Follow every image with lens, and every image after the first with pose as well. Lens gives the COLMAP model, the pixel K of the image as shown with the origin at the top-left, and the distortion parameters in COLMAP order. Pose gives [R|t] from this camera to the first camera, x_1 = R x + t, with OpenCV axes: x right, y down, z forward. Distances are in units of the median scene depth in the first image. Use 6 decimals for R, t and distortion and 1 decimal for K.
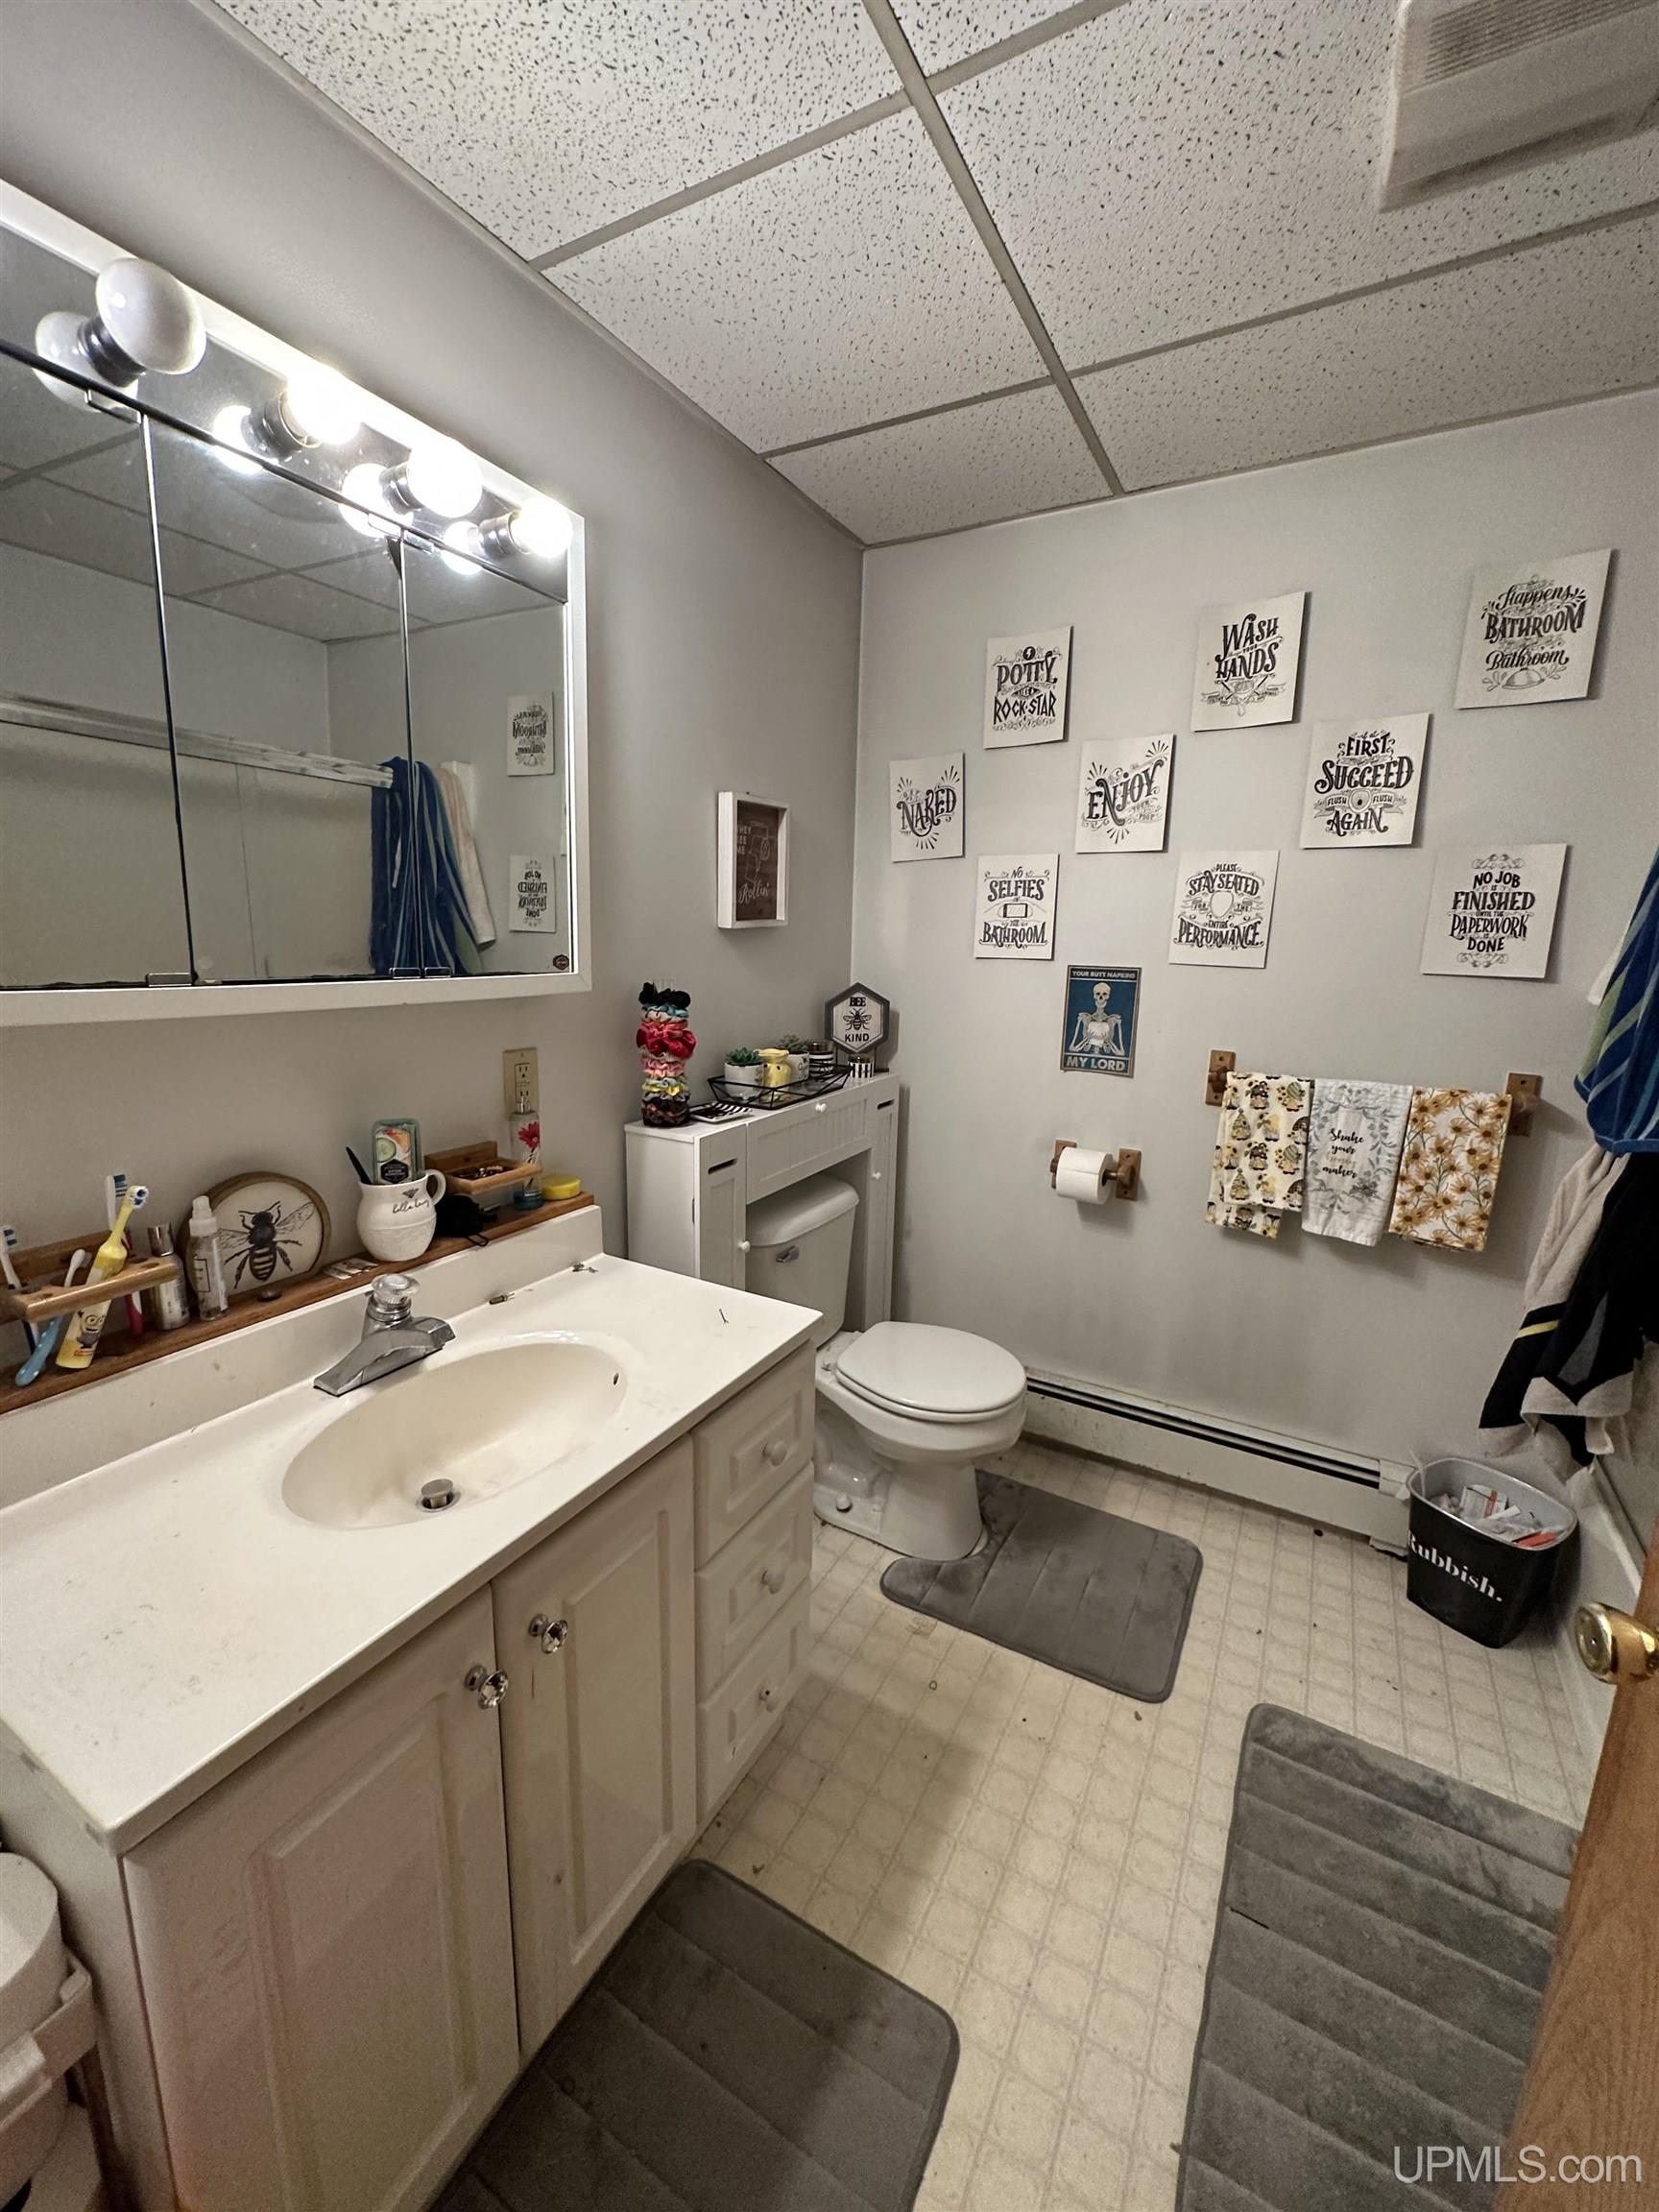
lens RADIAL K [[879.8, 0, 830.5], [0, 879.8, 1104.8], [0, 0, 1]] dist [-0.003336, 0.000162]
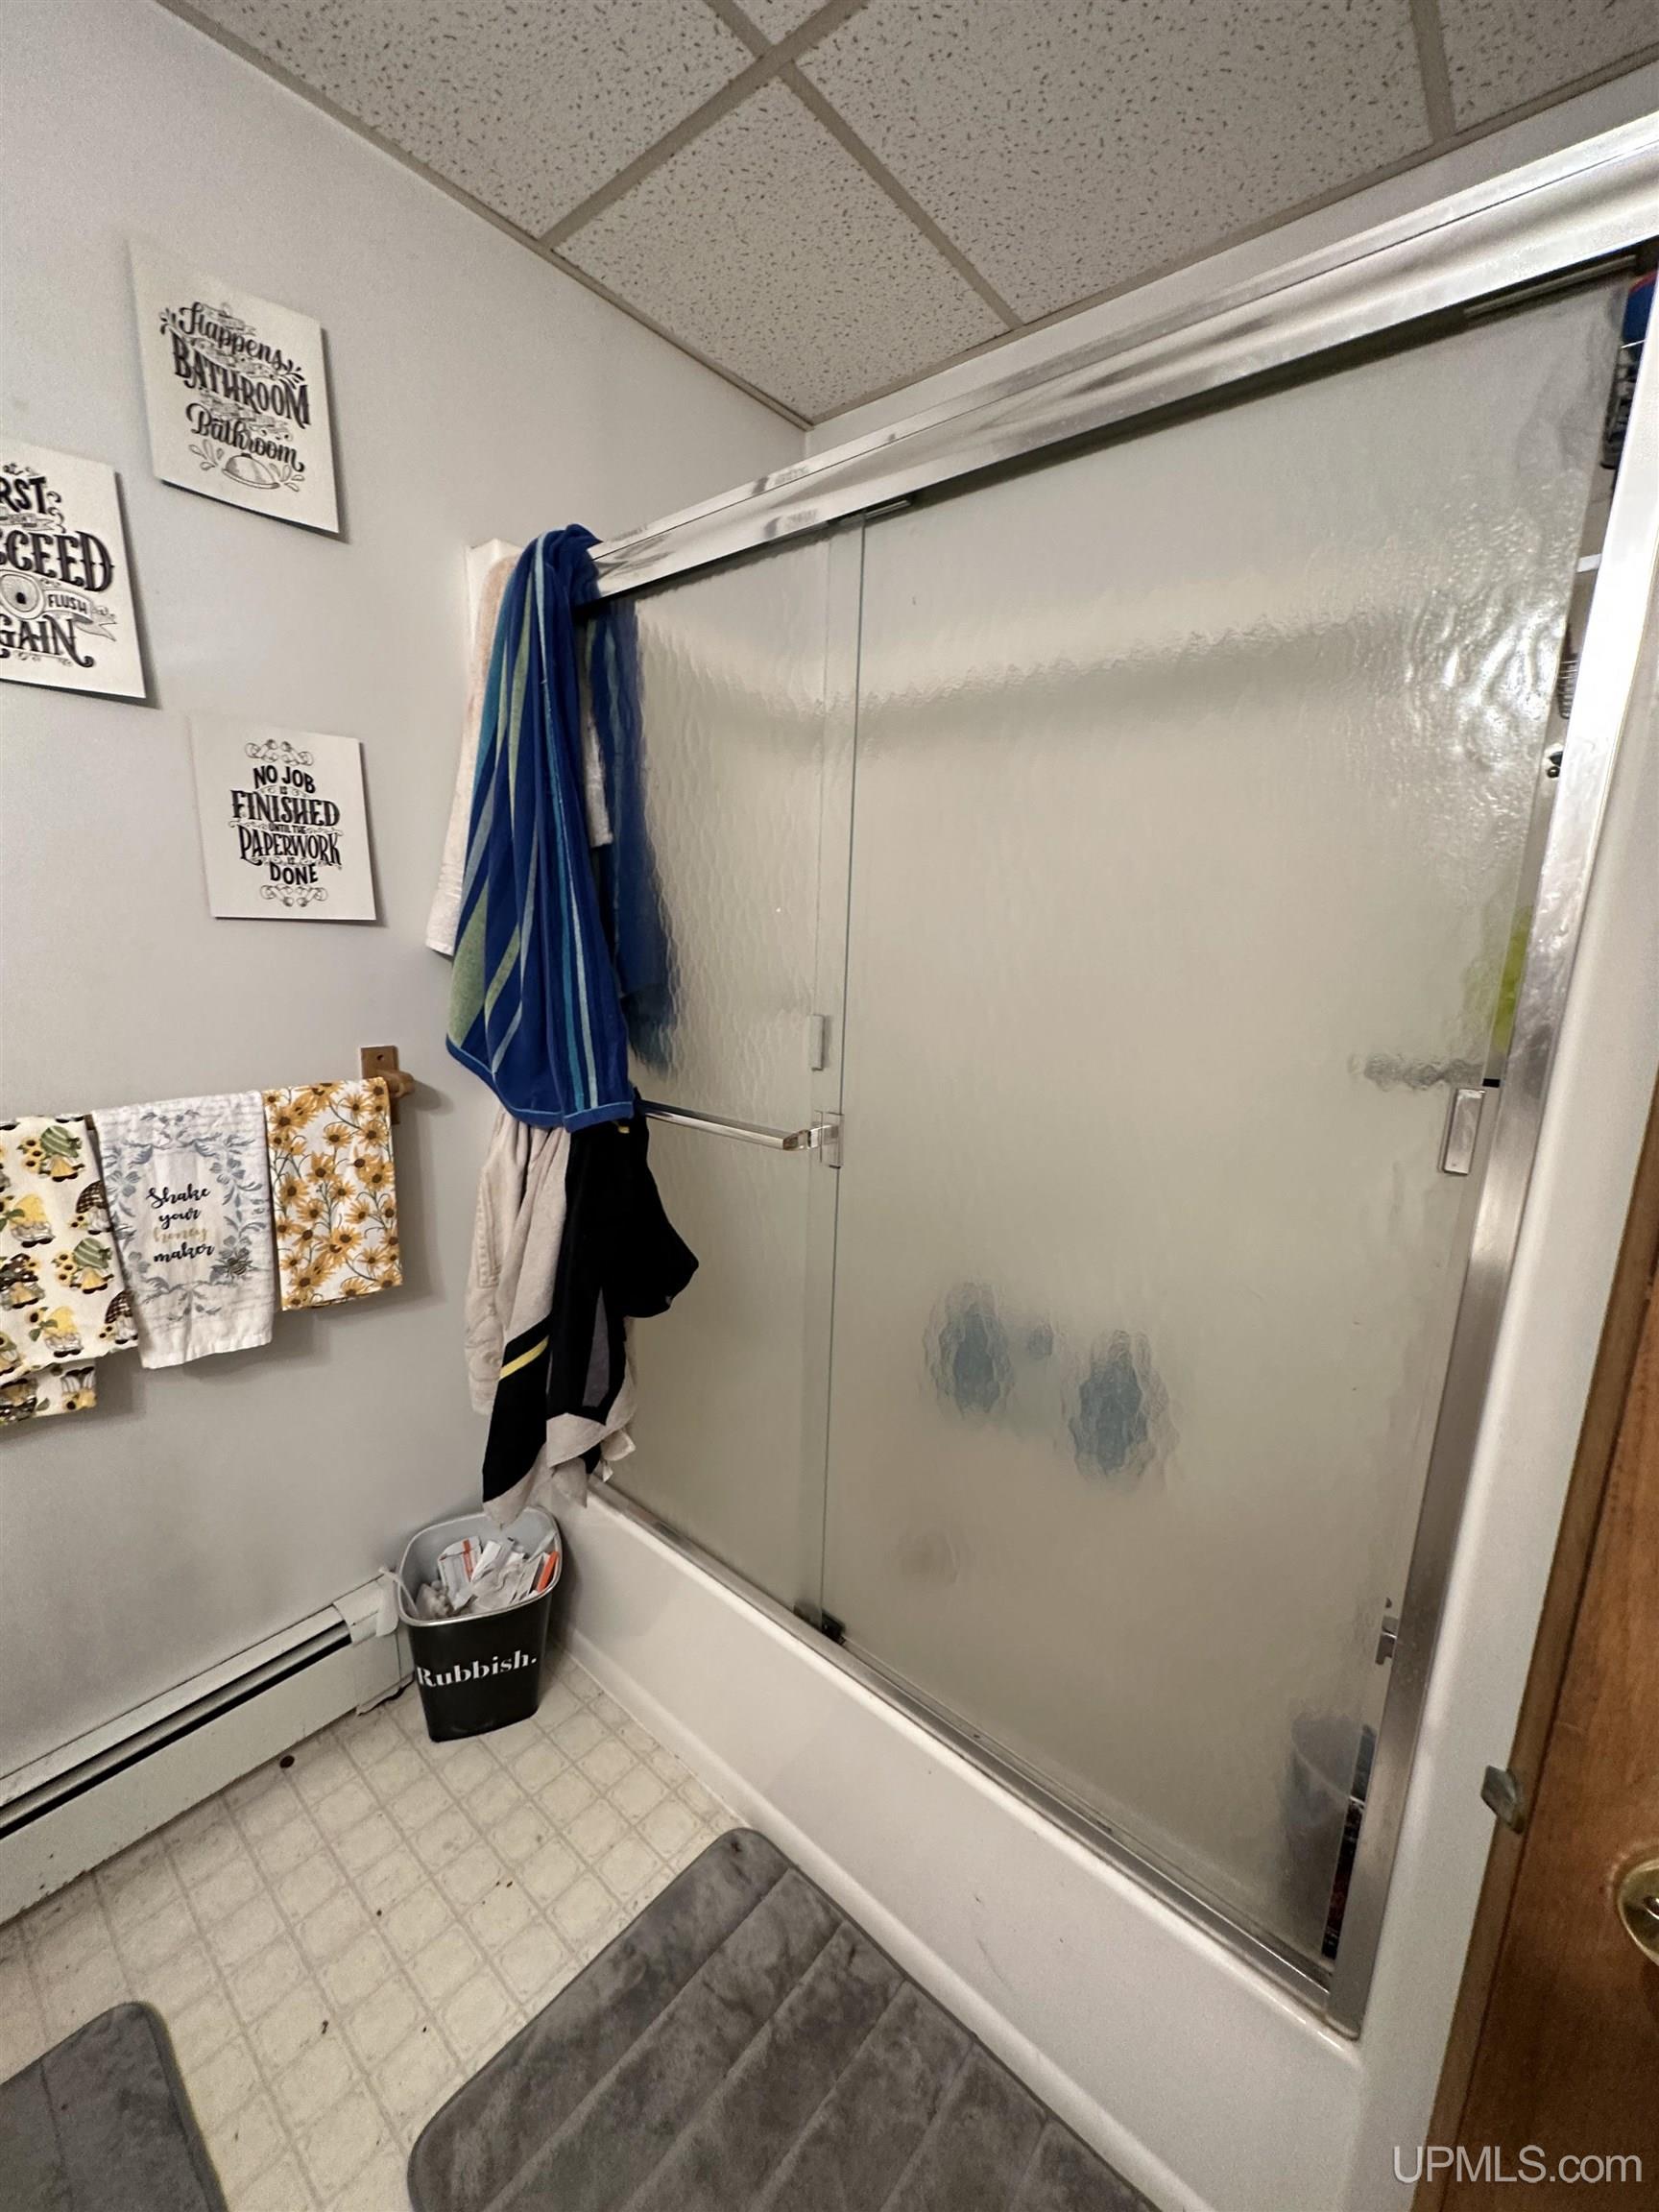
lens RADIAL K [[879.8, 0, 833.9], [0, 879.8, 1104.4], [0, 0, 1]] dist [-0.003336, 0.000162]
pose [[0.187229, -0.218014, 0.957818, 0.114772], [0.166107, 0.968046, 0.187873, -0.062649], [-0.968170, 0.123926, 0.217460, 0.440892]]
